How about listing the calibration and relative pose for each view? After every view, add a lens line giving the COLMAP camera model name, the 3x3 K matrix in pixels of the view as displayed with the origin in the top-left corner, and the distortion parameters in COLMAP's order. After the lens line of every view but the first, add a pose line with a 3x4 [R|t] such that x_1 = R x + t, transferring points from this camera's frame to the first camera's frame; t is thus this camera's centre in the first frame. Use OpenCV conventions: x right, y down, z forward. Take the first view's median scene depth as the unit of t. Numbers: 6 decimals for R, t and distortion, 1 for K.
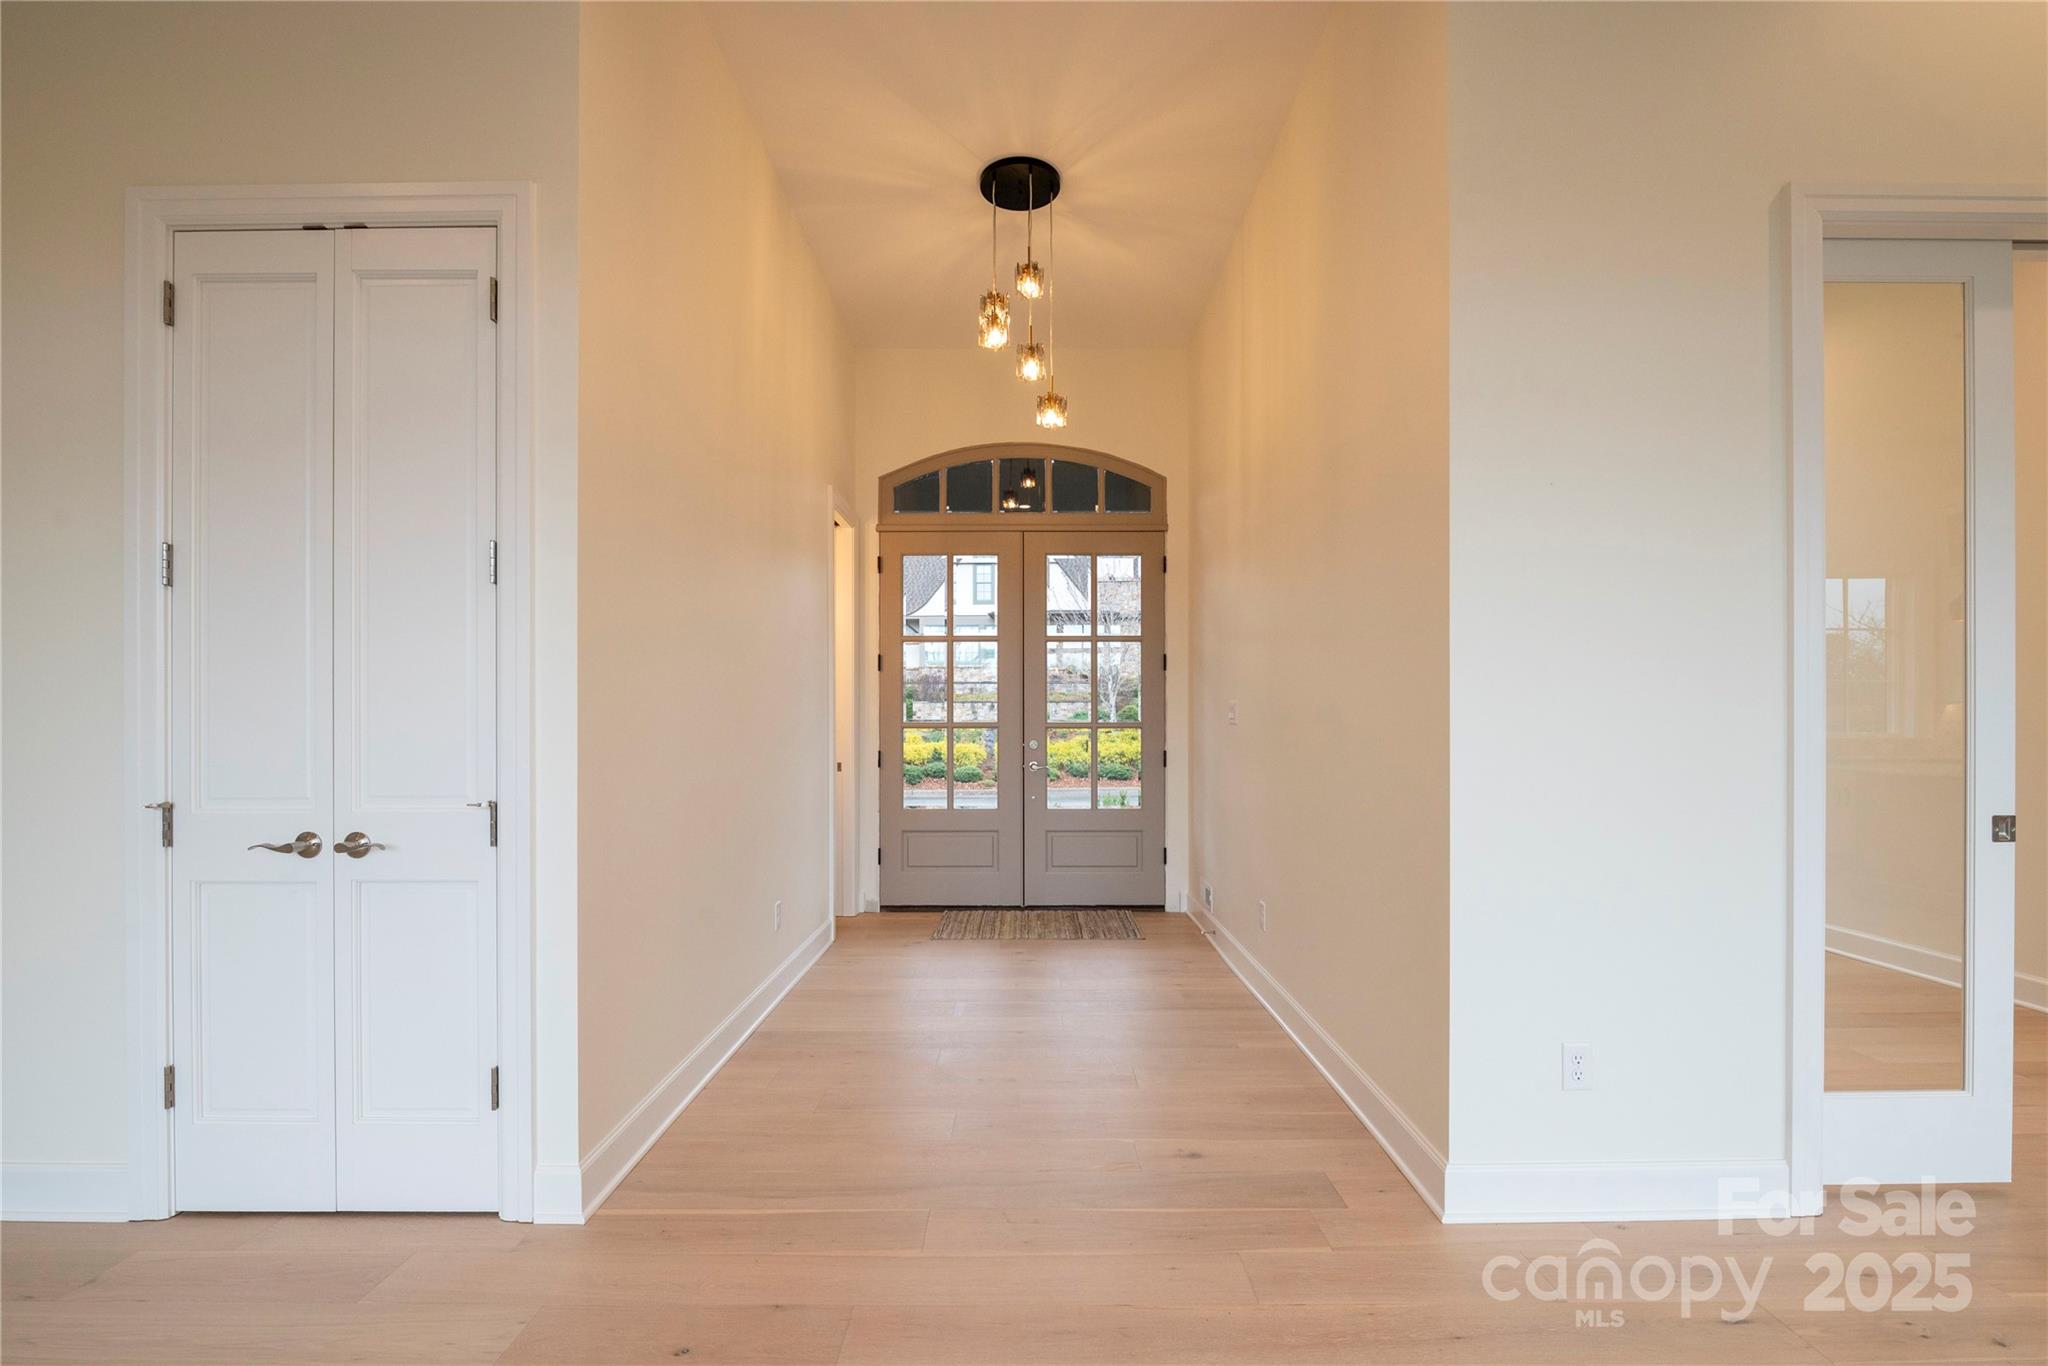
lens RADIAL K [[868.3, 0, 1018.8], [0, 868.3, 737.3], [0, 0, 1]] dist [0.000569, -0.000060]
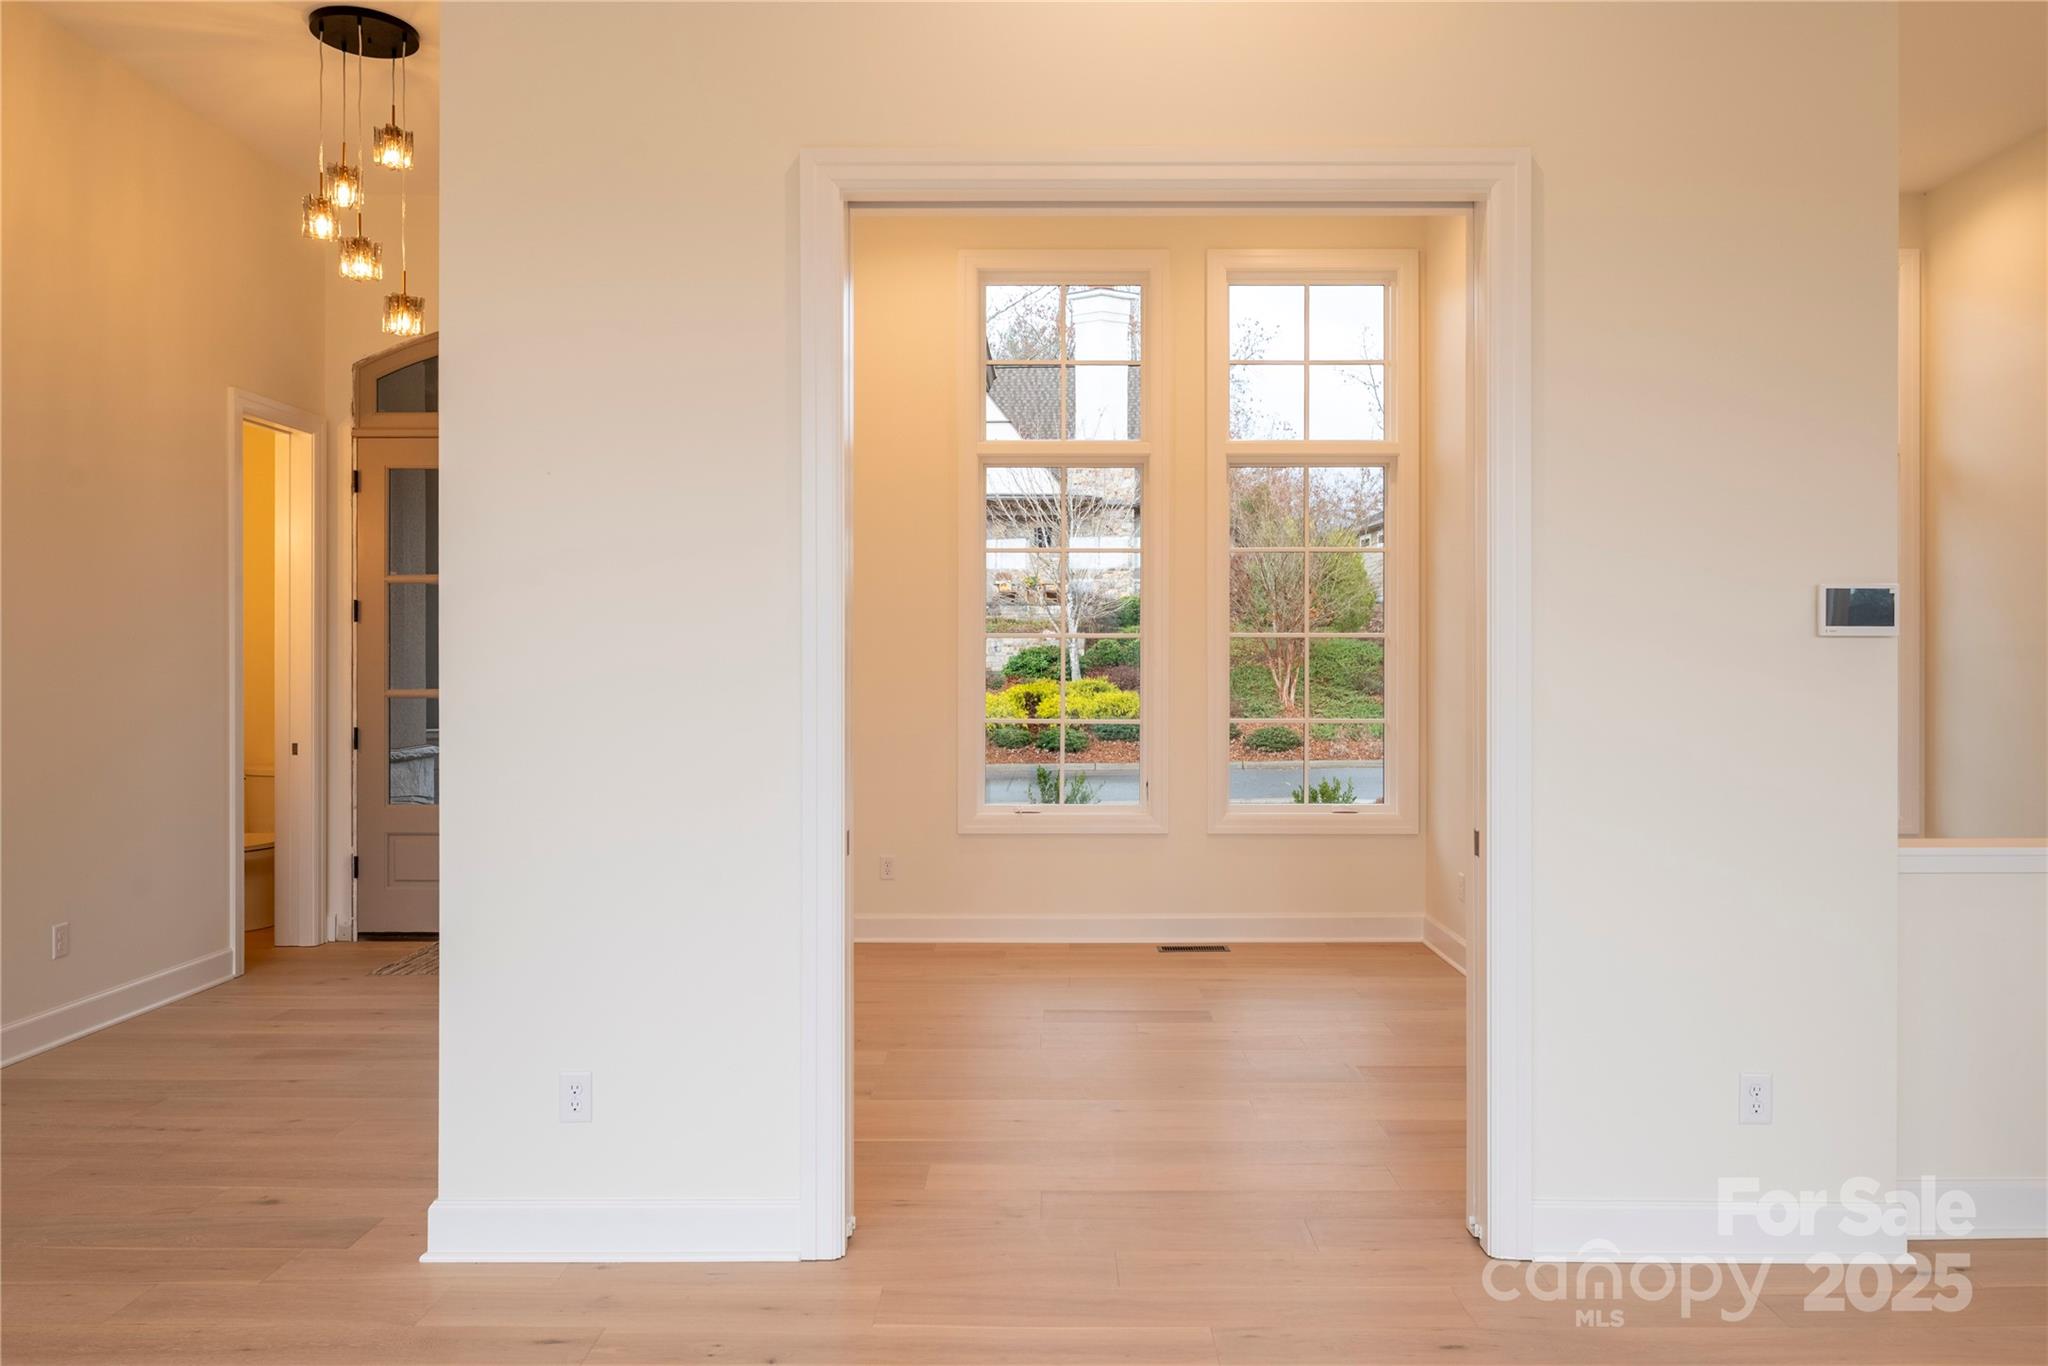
lens RADIAL K [[1354.8, 0, 1024.0], [0, 1354.8, 683.0], [0, 0, 1]] dist [-0.000732, 0.001539]
pose [[0.999882, 0.000928, -0.015347, 0.549096], [-0.000900, 0.999998, 0.001861, -0.032692], [0.015349, -0.001847, 0.999880, -0.213506]]
